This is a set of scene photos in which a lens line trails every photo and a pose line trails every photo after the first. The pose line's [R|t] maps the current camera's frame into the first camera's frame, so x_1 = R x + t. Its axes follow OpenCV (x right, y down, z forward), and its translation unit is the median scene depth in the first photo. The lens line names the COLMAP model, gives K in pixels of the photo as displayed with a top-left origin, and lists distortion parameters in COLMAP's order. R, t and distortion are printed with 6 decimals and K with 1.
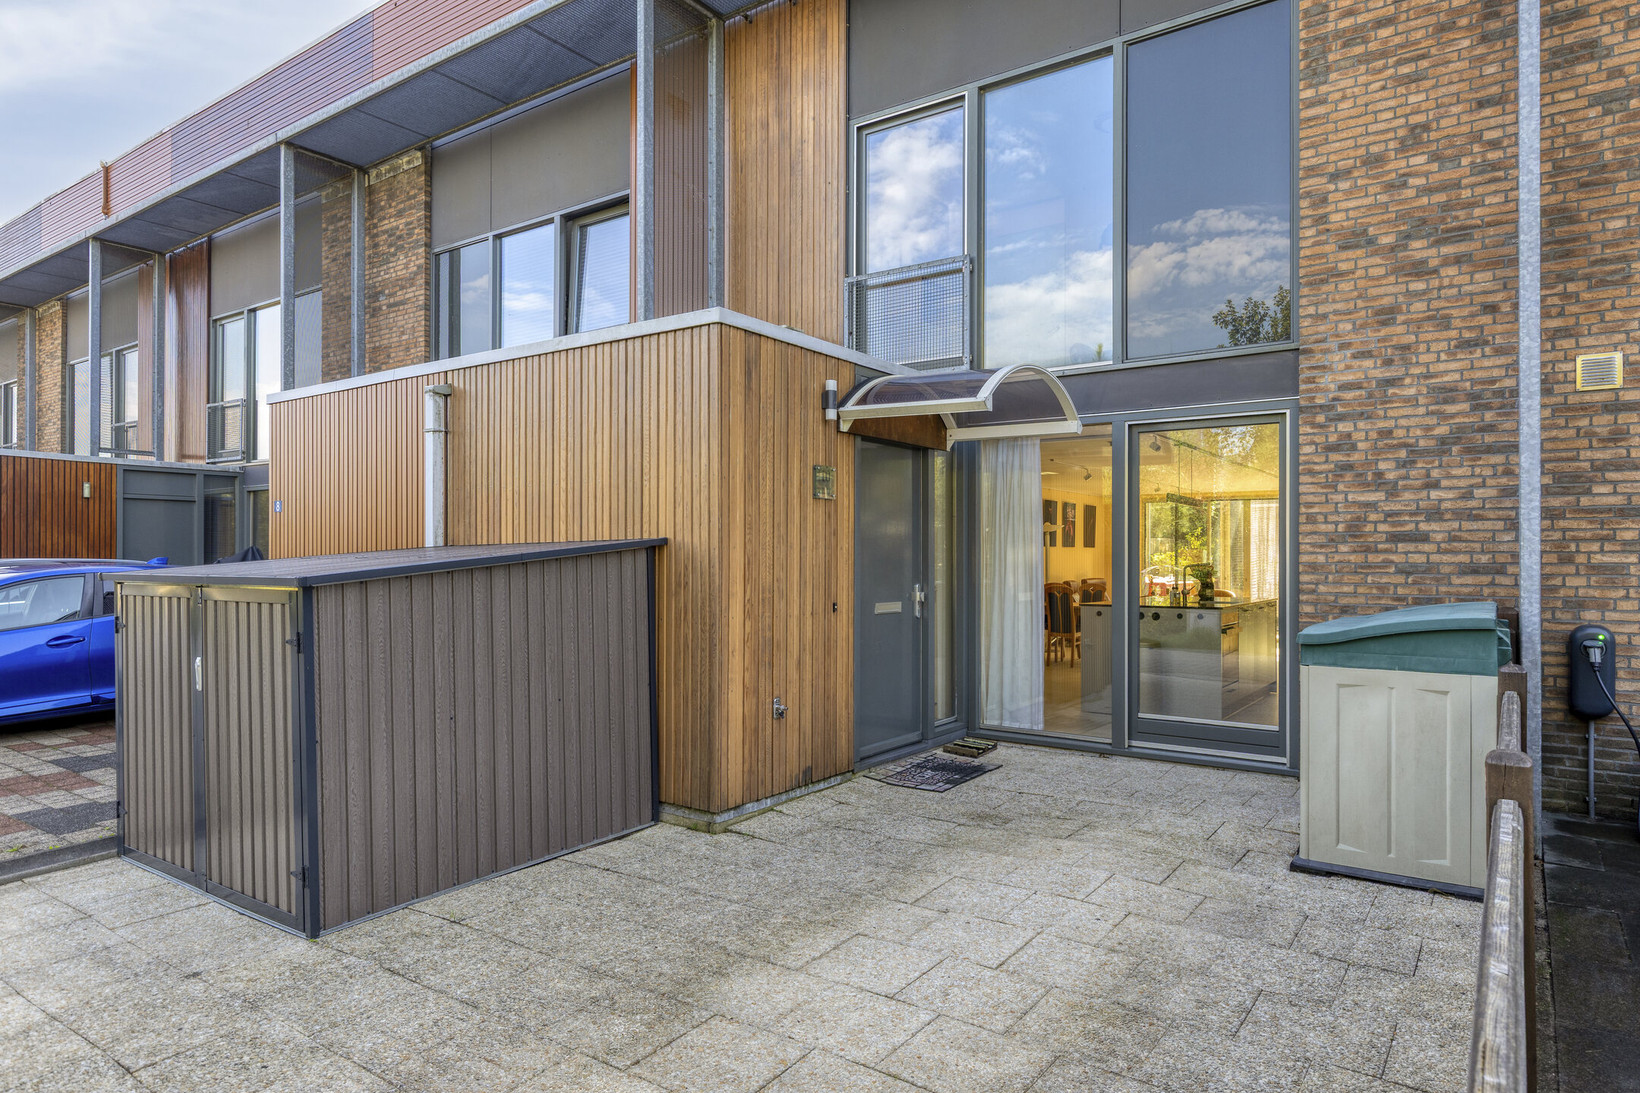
lens RADIAL K [[975.6, 0, 820.0], [0, 975.6, 546.5], [0, 0, 1]] dist [-0.007373, -0.001755]
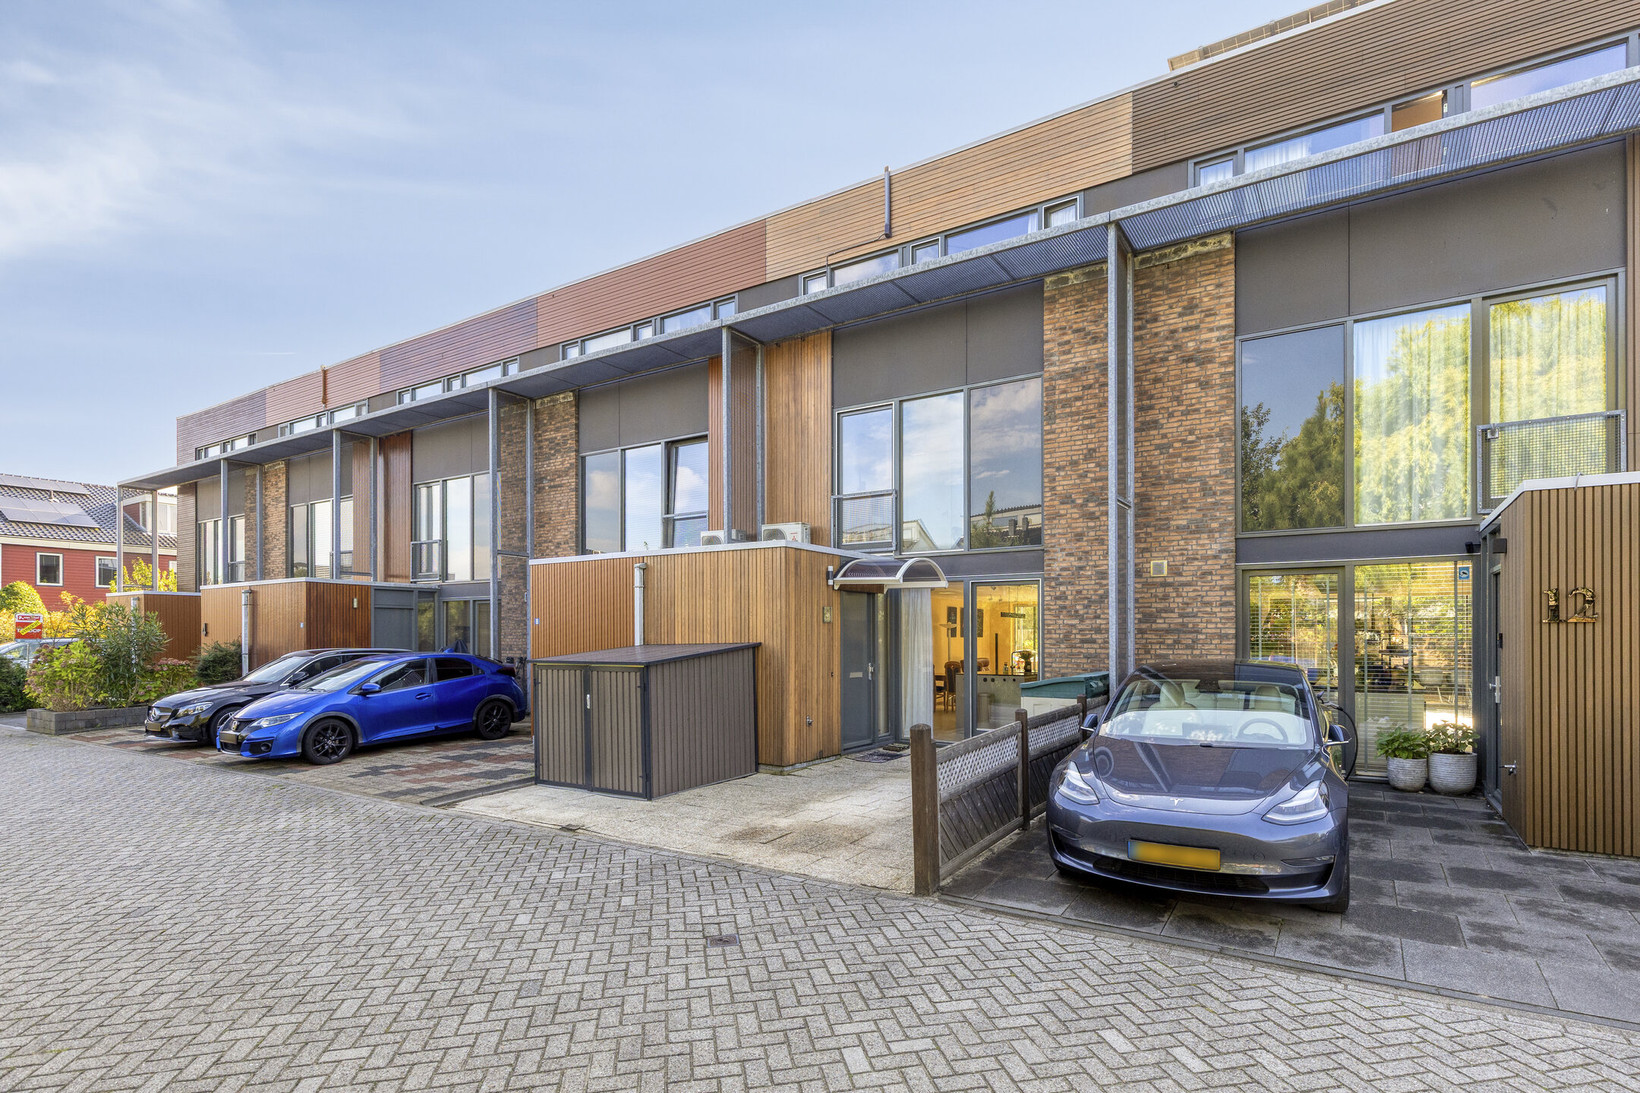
lens RADIAL K [[738.8, 0, 853.1], [0, 738.8, 436.9], [0, 0, 1]] dist [0.003996, 0.000207]
pose [[0.996877, 0.021459, 0.075996, -0.067565], [-0.001454, 0.967194, -0.254036, -0.028191], [-0.078954, 0.253132, 0.964204, -0.652547]]
